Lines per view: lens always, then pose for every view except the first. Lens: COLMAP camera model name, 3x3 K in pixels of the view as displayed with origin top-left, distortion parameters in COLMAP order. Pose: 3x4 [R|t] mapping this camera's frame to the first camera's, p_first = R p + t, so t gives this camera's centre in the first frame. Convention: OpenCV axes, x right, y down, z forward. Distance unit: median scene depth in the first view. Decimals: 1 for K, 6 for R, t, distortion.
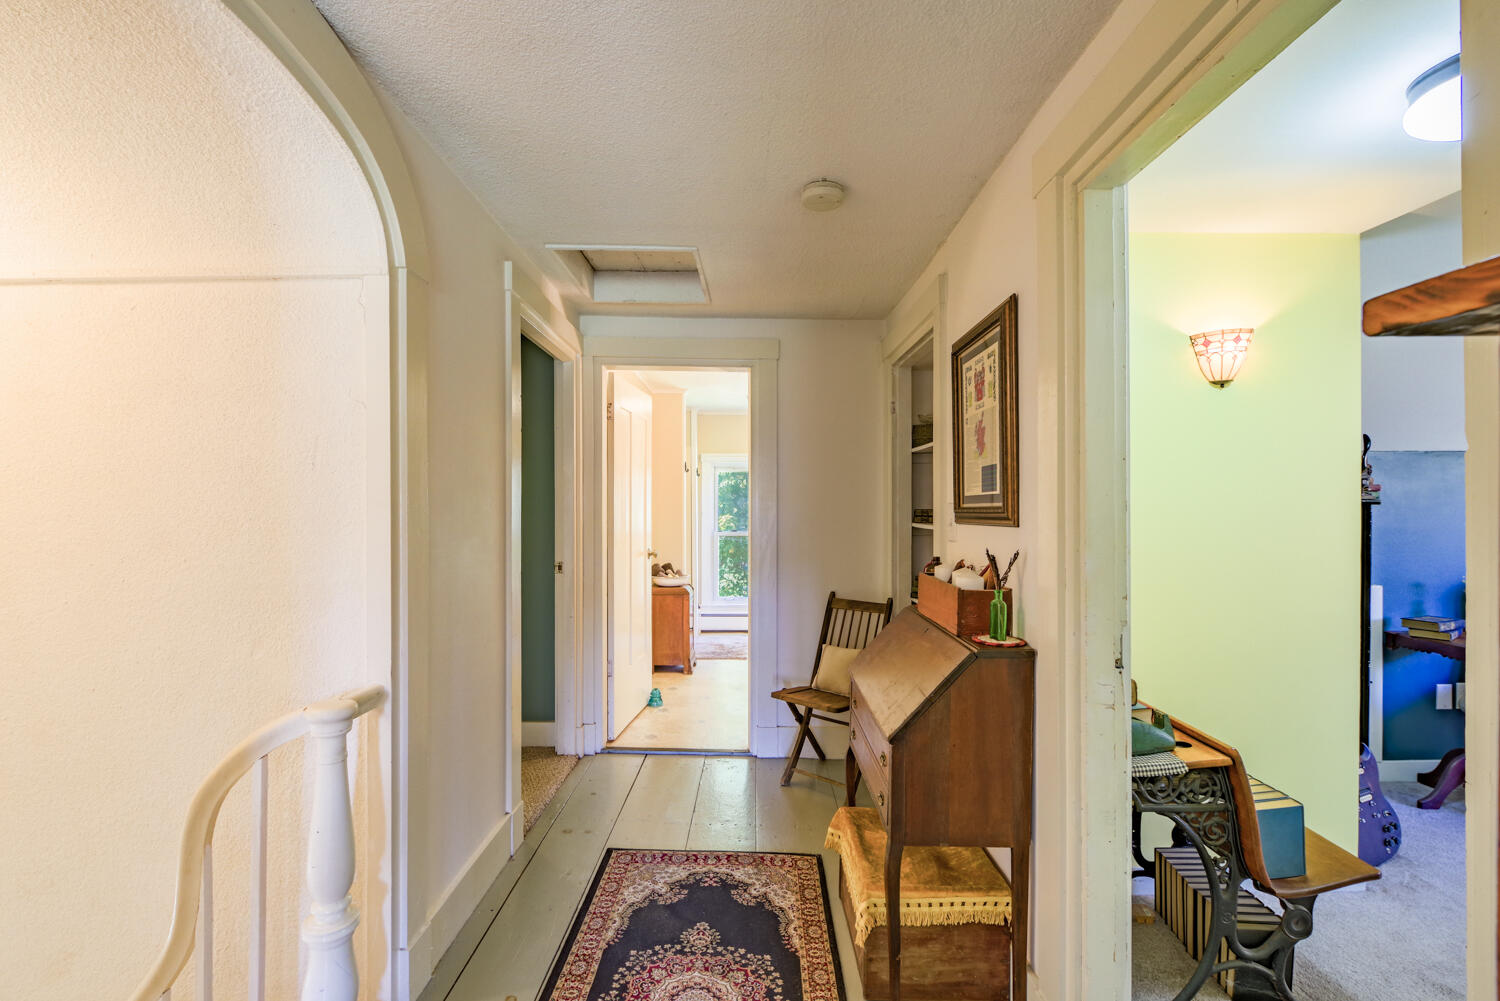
lens RADIAL K [[643.7, 0, 749.2], [0, 643.7, 500.8], [0, 0, 1]] dist [-0.000641, -0.000220]
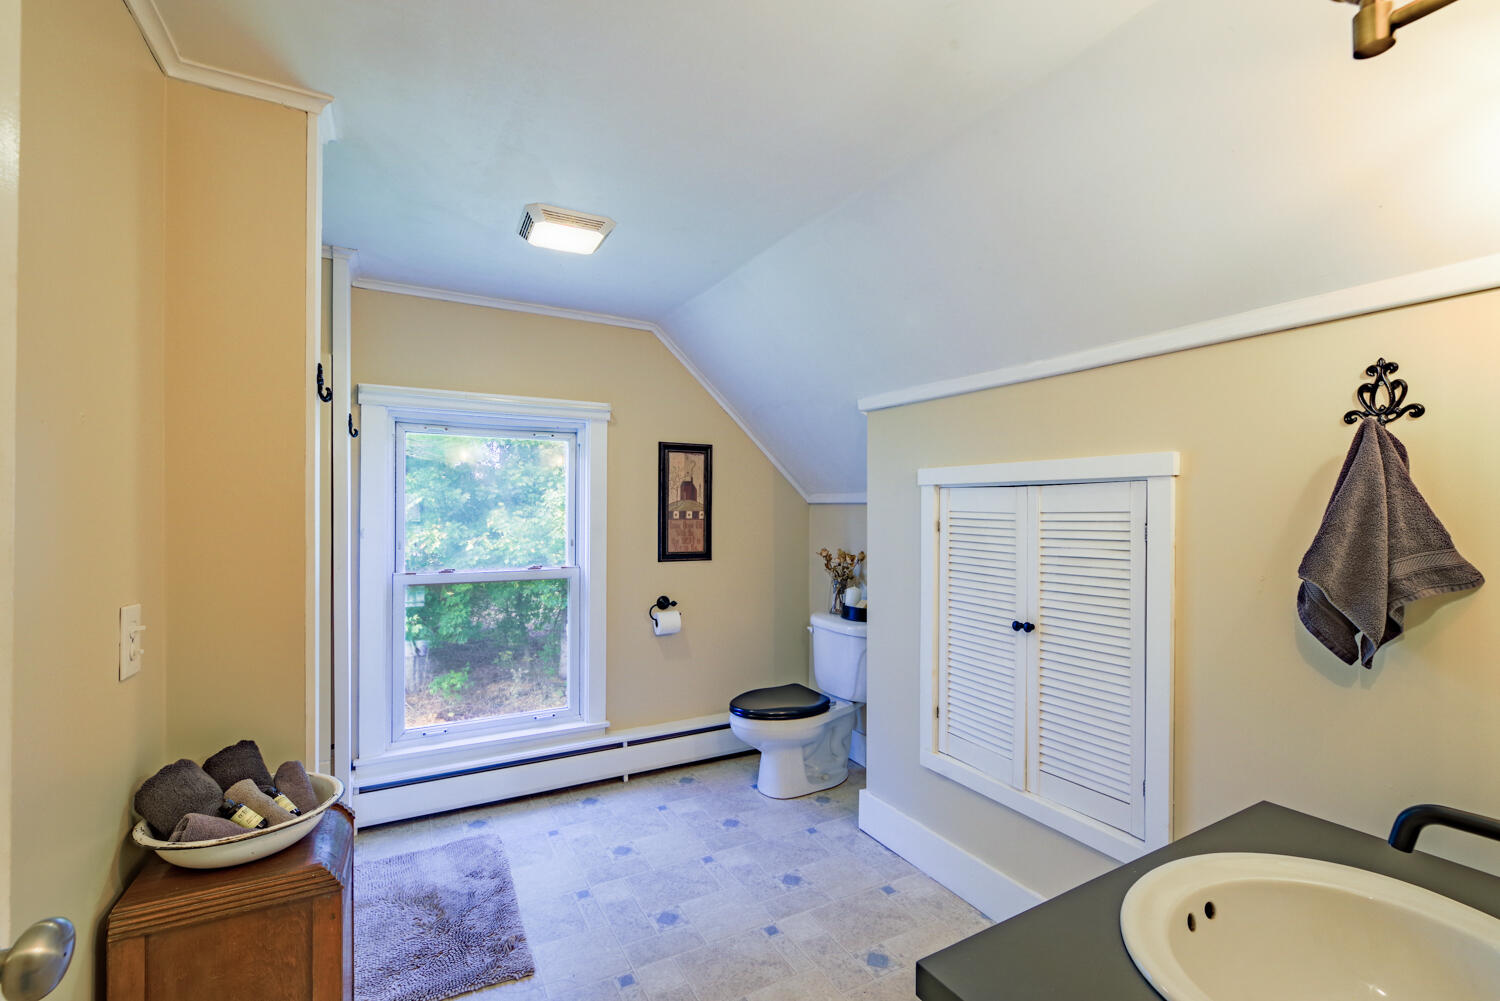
lens RADIAL K [[643.7, 0, 749.7], [0, 643.7, 506.4], [0, 0, 1]] dist [-0.000641, -0.000220]
pose [[0.869752, 0.001580, 0.493487, -0.075462], [-0.002311, 0.999997, 0.000871, -0.001654], [-0.493484, -0.001898, 0.869753, 0.675612]]
